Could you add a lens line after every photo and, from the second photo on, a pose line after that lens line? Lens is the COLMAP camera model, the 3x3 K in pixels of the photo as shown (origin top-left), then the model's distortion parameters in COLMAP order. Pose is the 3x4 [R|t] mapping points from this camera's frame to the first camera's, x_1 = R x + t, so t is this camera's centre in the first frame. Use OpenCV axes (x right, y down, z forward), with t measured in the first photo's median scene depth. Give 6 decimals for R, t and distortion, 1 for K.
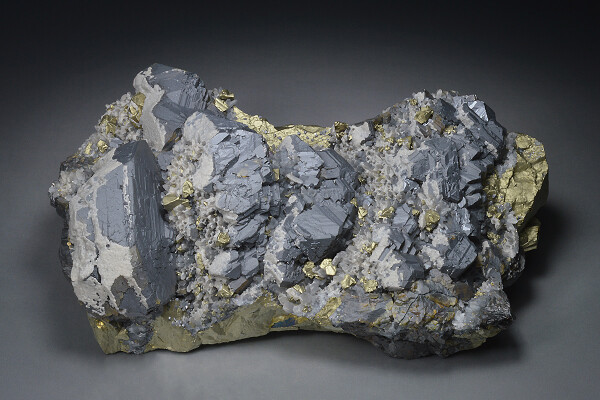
lens RADIAL K [[1730.2, 0, 300.0], [0, 1730.2, 200.3], [0, 0, 1]] dist [-0.019539, 0.000000]
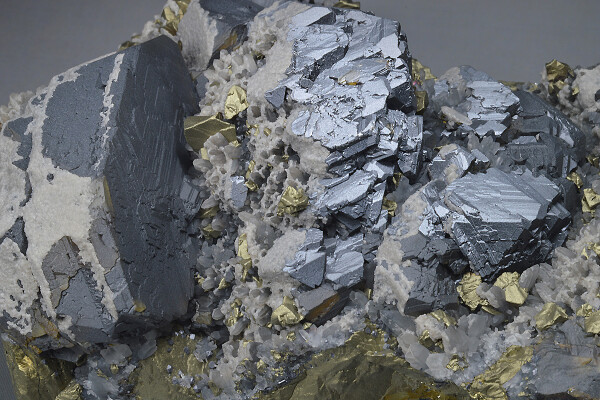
lens RADIAL K [[1730.2, 0, 300.2], [0, 1730.2, 199.5], [0, 0, 1]] dist [-0.019539, 0.000000]
pose [[0.987374, 0.078335, -0.137682, 0.022872], [-0.111535, 0.960987, -0.253109, 0.142082], [0.112483, 0.265270, 0.957591, 0.538695]]
